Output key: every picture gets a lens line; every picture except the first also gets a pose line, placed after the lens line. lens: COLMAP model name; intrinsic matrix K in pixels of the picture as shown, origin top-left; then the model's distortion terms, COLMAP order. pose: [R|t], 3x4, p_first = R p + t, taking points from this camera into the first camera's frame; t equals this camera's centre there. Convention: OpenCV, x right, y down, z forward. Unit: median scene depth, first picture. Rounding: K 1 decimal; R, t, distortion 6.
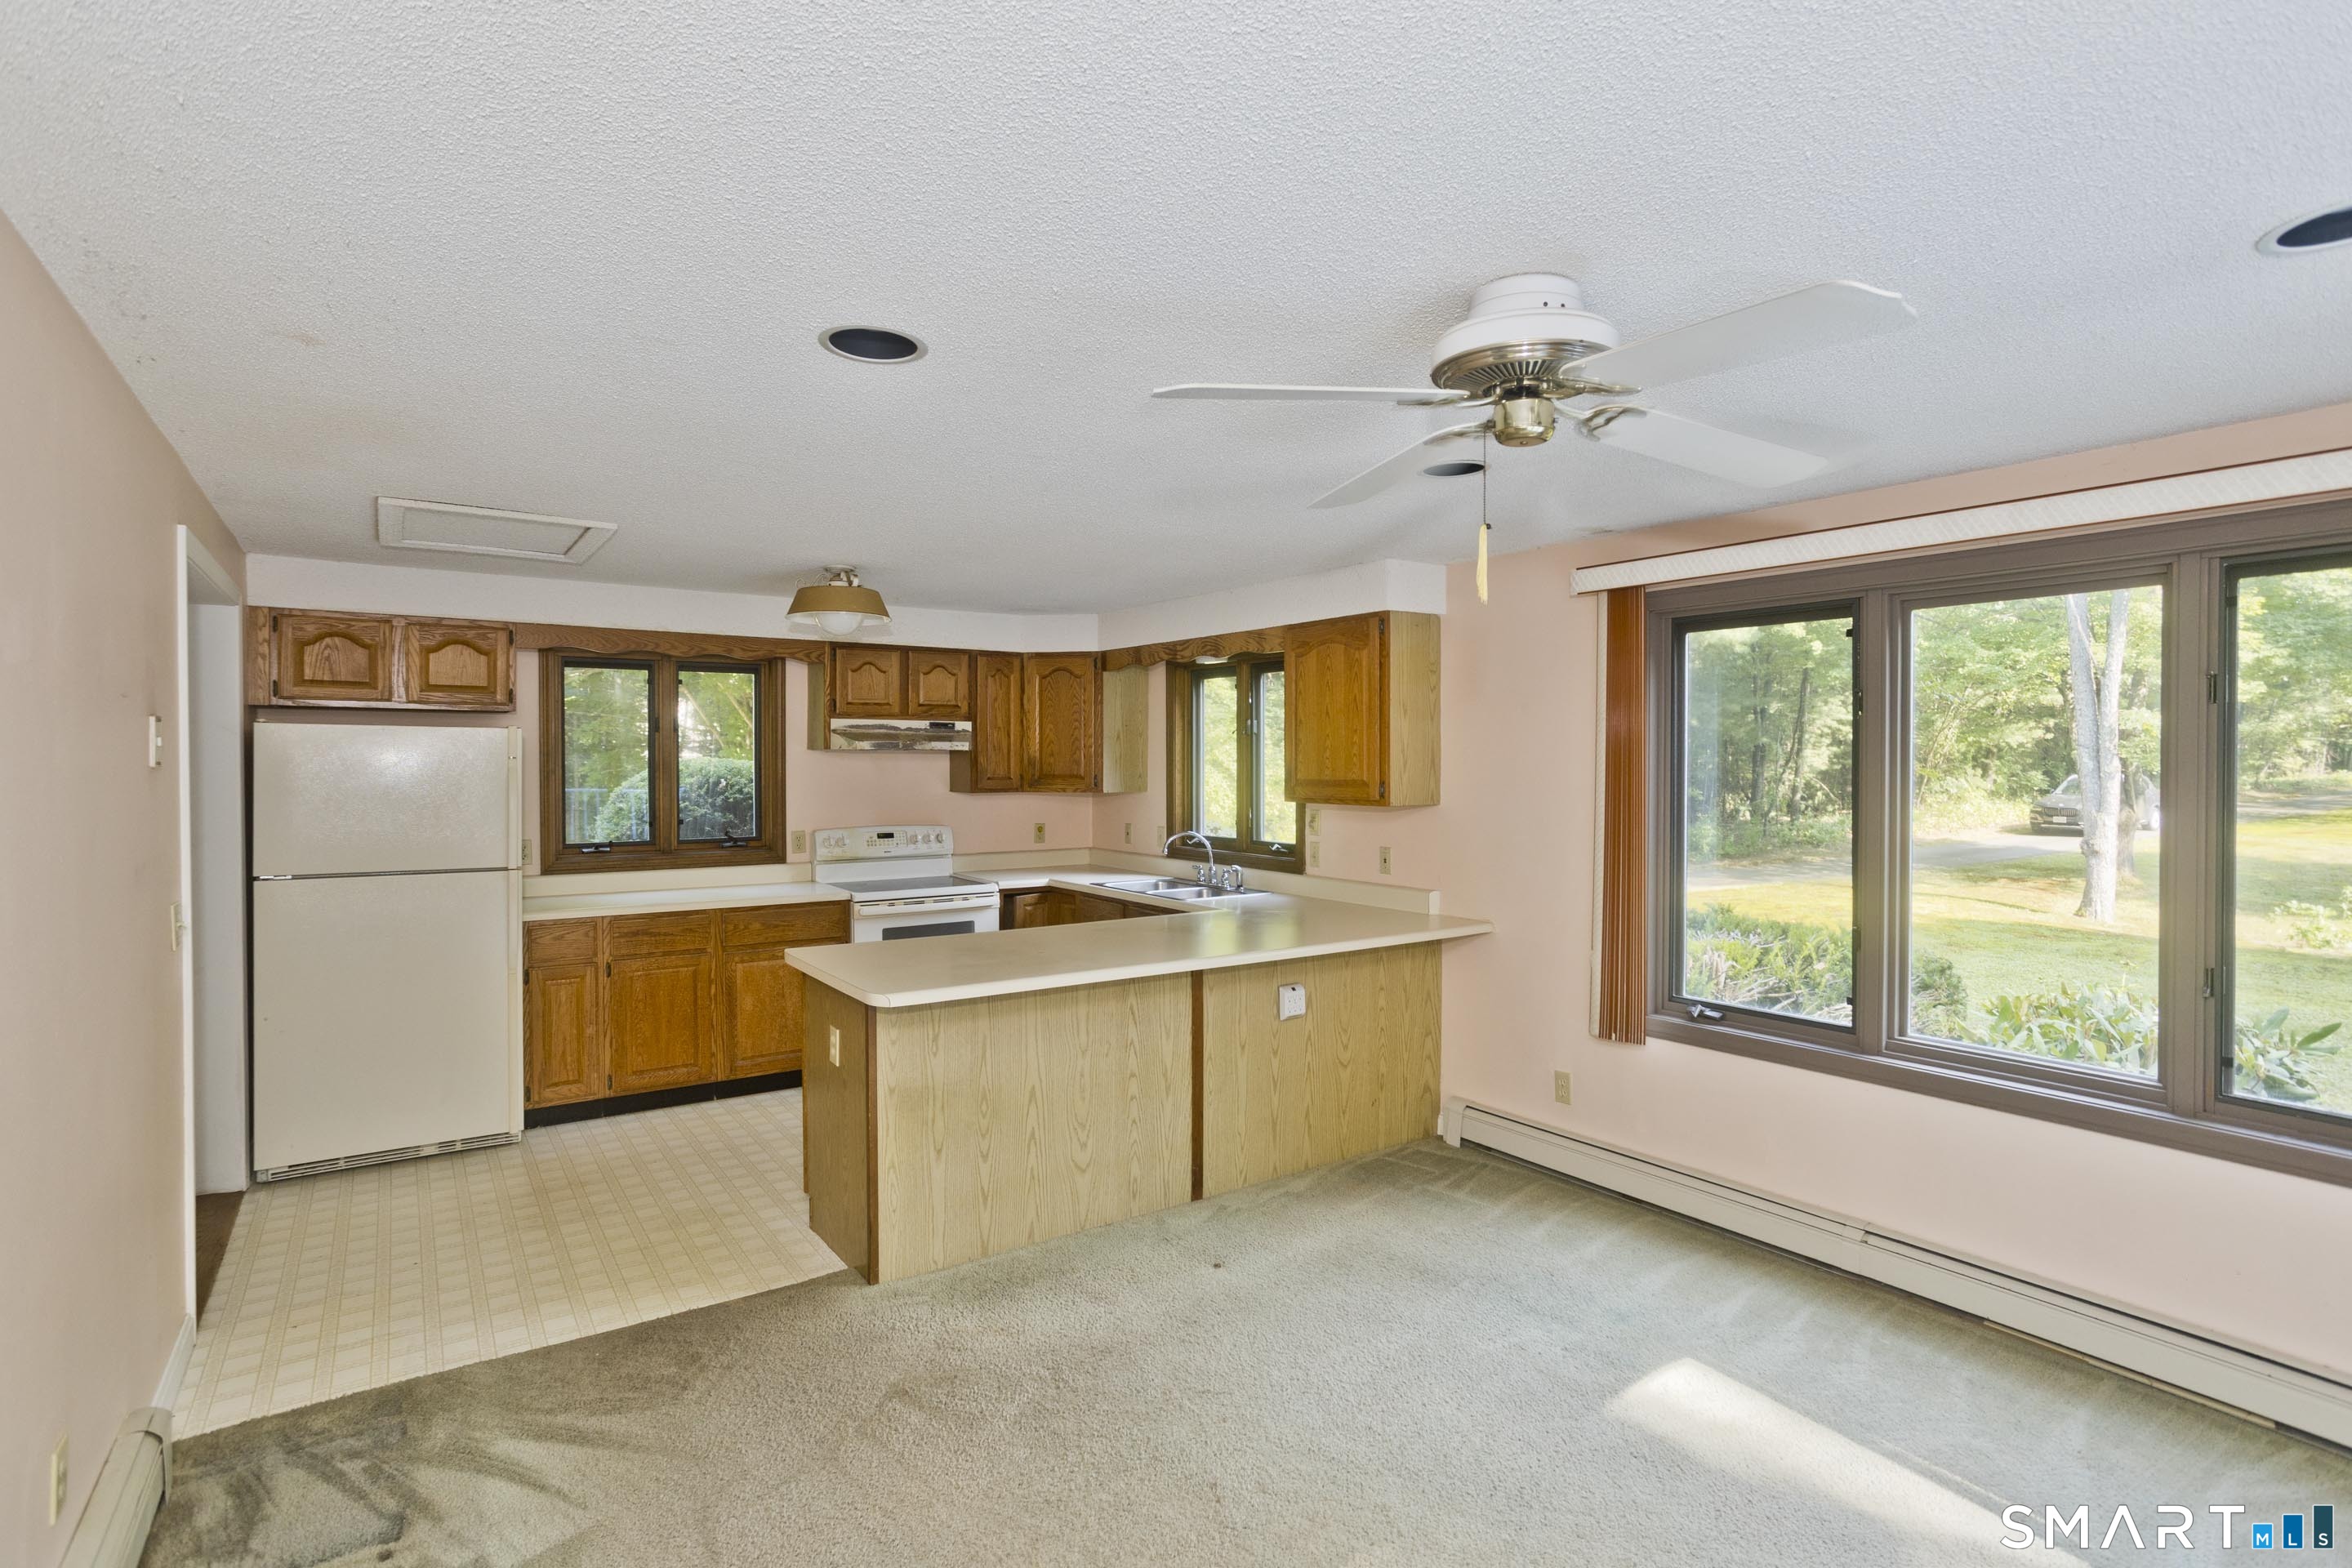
lens RADIAL K [[1171.9, 0, 1190.9], [0, 1171.9, 773.3], [0, 0, 1]] dist [-0.019887, 0.015375]
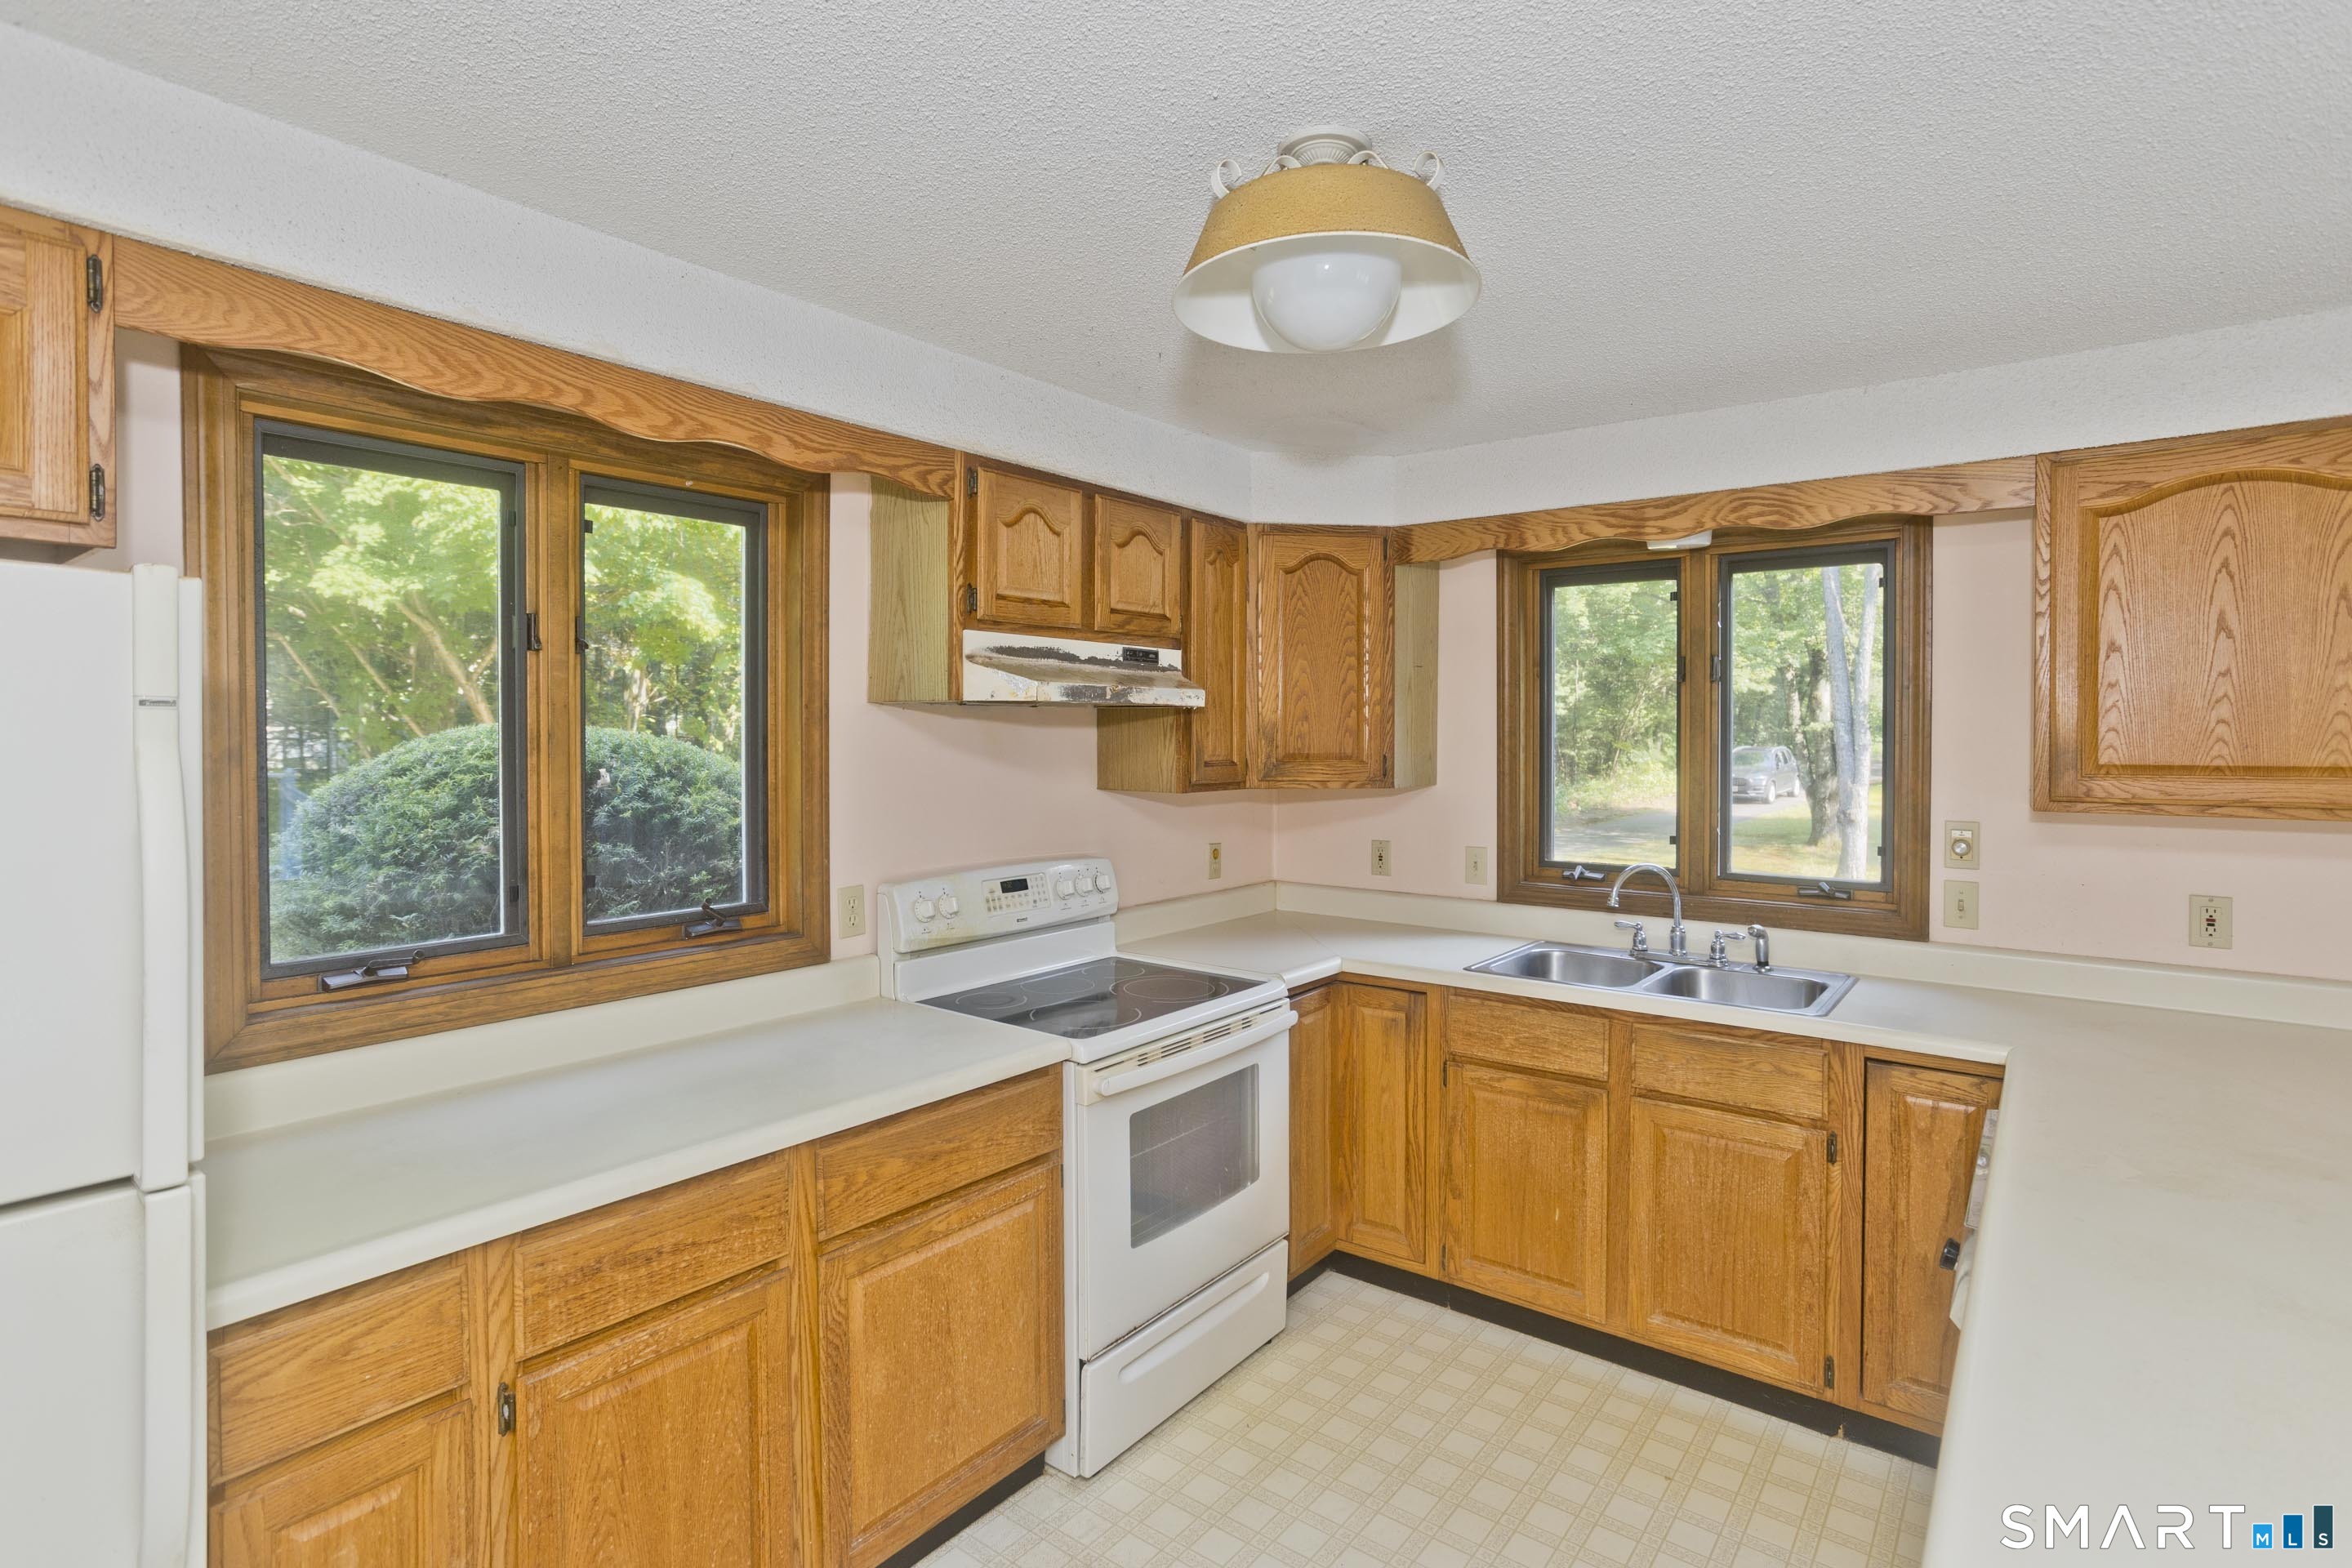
lens RADIAL K [[1171.9, 0, 1190.1], [0, 1171.9, 755.7], [0, 0, 1]] dist [-0.019887, 0.015375]
pose [[0.952454, -0.008195, 0.304572, -0.408998], [0.004158, 0.999895, 0.013901, -0.007215], [-0.304654, -0.011974, 0.952388, 0.637687]]
